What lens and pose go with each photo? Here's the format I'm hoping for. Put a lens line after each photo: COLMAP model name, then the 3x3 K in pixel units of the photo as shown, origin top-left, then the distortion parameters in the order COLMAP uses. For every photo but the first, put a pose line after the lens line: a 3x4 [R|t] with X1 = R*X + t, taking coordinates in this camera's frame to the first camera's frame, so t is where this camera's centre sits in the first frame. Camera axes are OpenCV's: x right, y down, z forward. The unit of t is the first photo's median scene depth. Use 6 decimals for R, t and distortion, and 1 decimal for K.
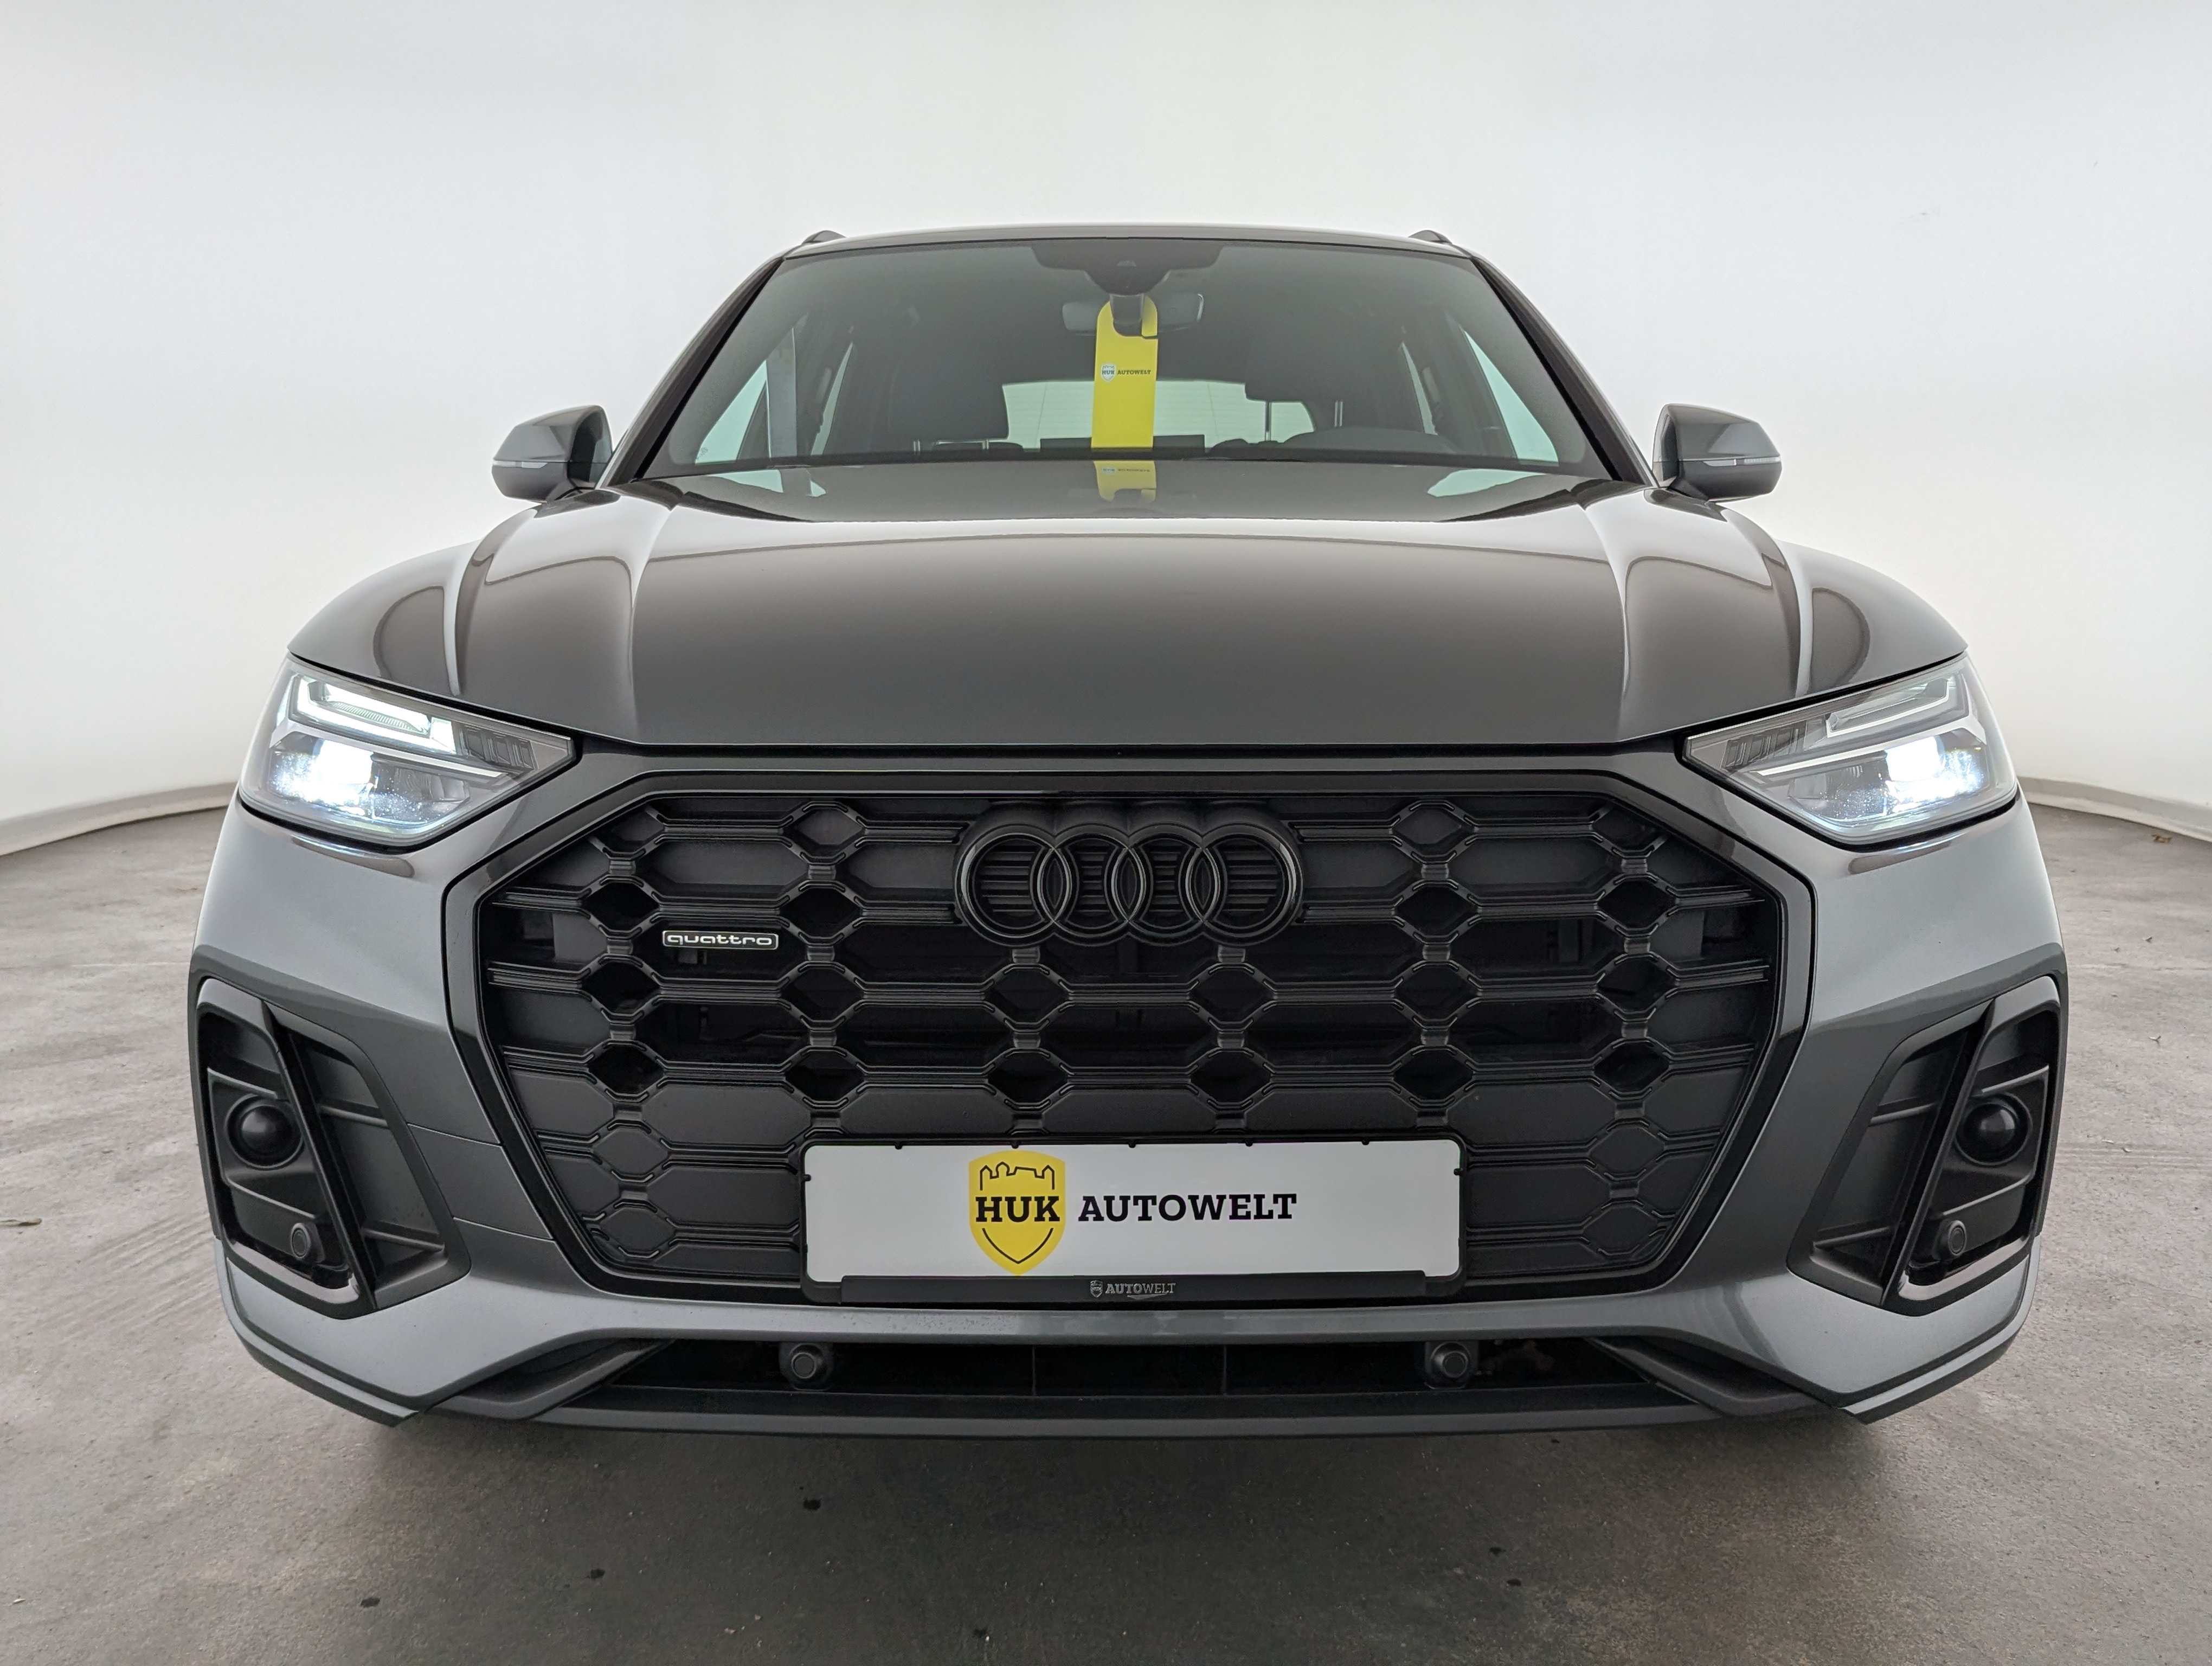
lens RADIAL K [[2065.5, 0, 1106.4], [0, 2065.5, 832.7], [0, 0, 1]] dist [0.037918, 0.000000]
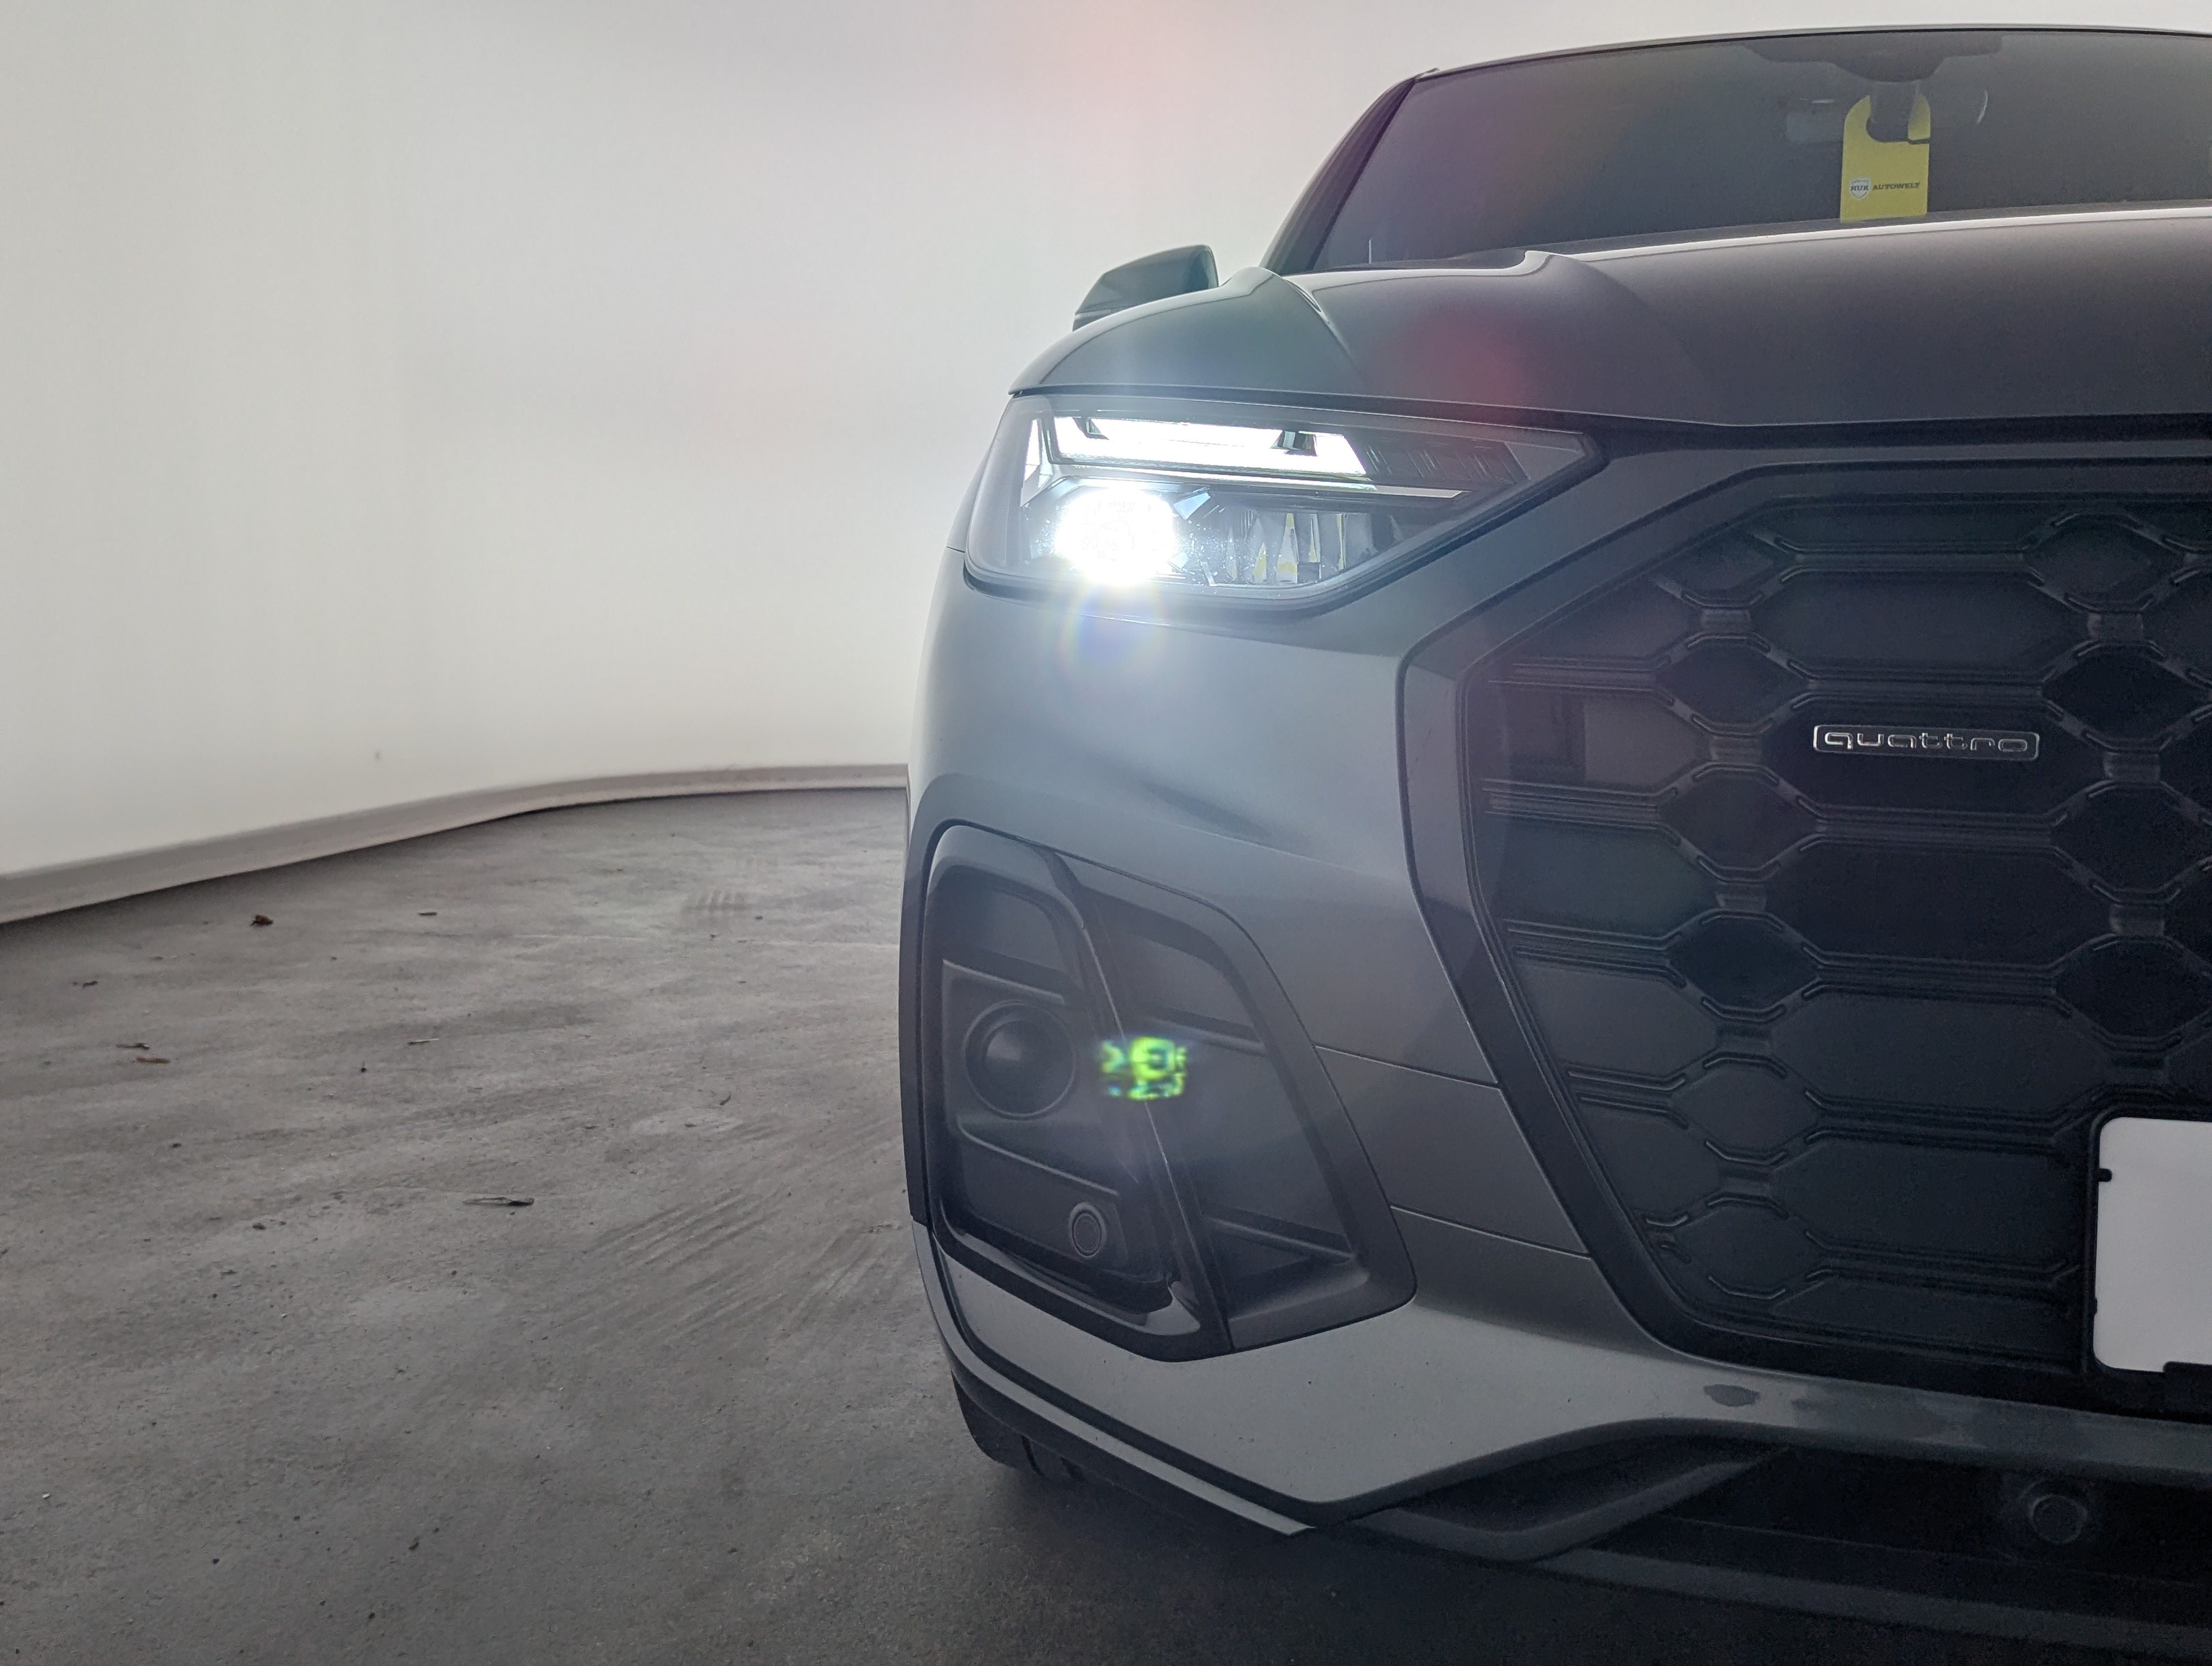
lens RADIAL K [[2065.5, 0, 1071.0], [0, 2065.5, 767.8], [0, 0, 1]] dist [0.037918, 0.000000]
pose [[0.986047, 0.026090, -0.164408, -0.185986], [-0.035544, 0.997863, -0.054826, 0.056660], [0.162627, 0.059904, 0.984868, 0.230620]]
